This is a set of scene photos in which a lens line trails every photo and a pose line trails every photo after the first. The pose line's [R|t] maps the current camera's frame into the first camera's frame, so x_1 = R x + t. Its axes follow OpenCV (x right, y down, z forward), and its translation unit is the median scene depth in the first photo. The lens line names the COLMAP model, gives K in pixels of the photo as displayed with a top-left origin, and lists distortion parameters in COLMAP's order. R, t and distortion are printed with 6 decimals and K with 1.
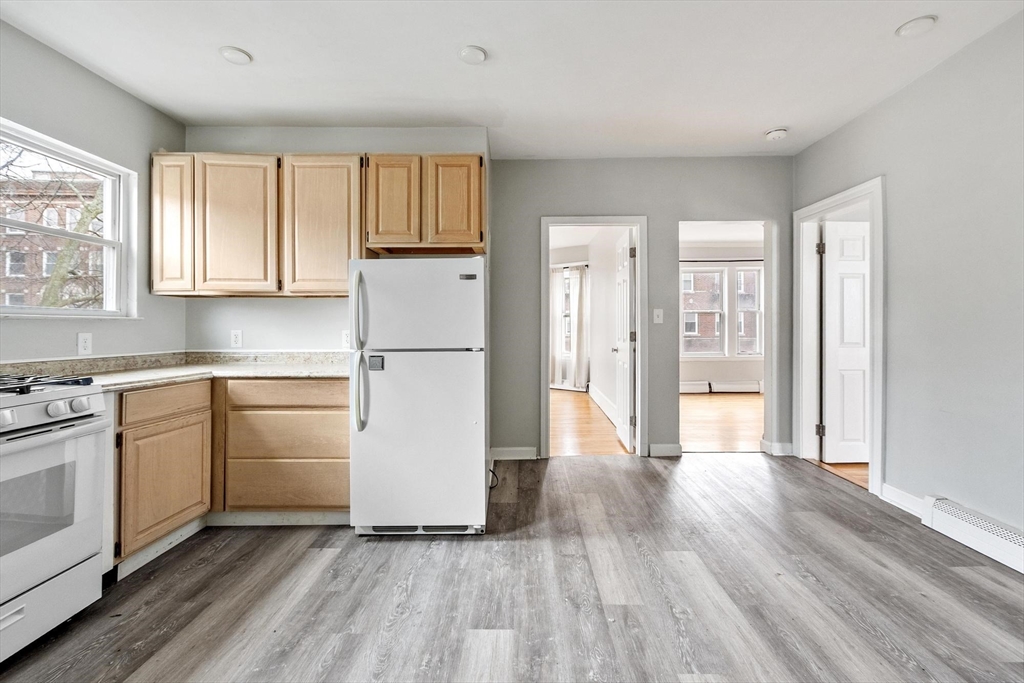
lens RADIAL K [[444.3, 0, 508.4], [0, 444.3, 327.0], [0, 0, 1]] dist [0.004502, -0.000200]
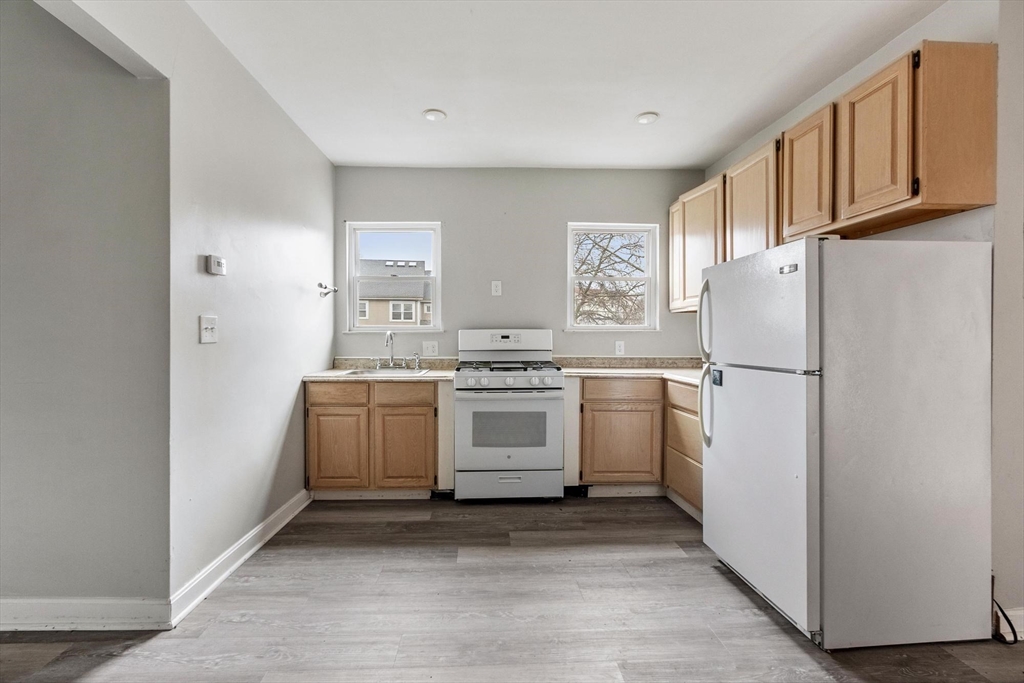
lens RADIAL K [[444.3, 0, 508.4], [0, 444.3, 339.6], [0, 0, 1]] dist [0.004502, -0.000200]
pose [[0.101347, 0.010066, -0.994800, 0.574953], [0.001069, 0.999947, 0.010227, -0.007820], [0.994851, -0.002100, 0.101331, 0.479201]]
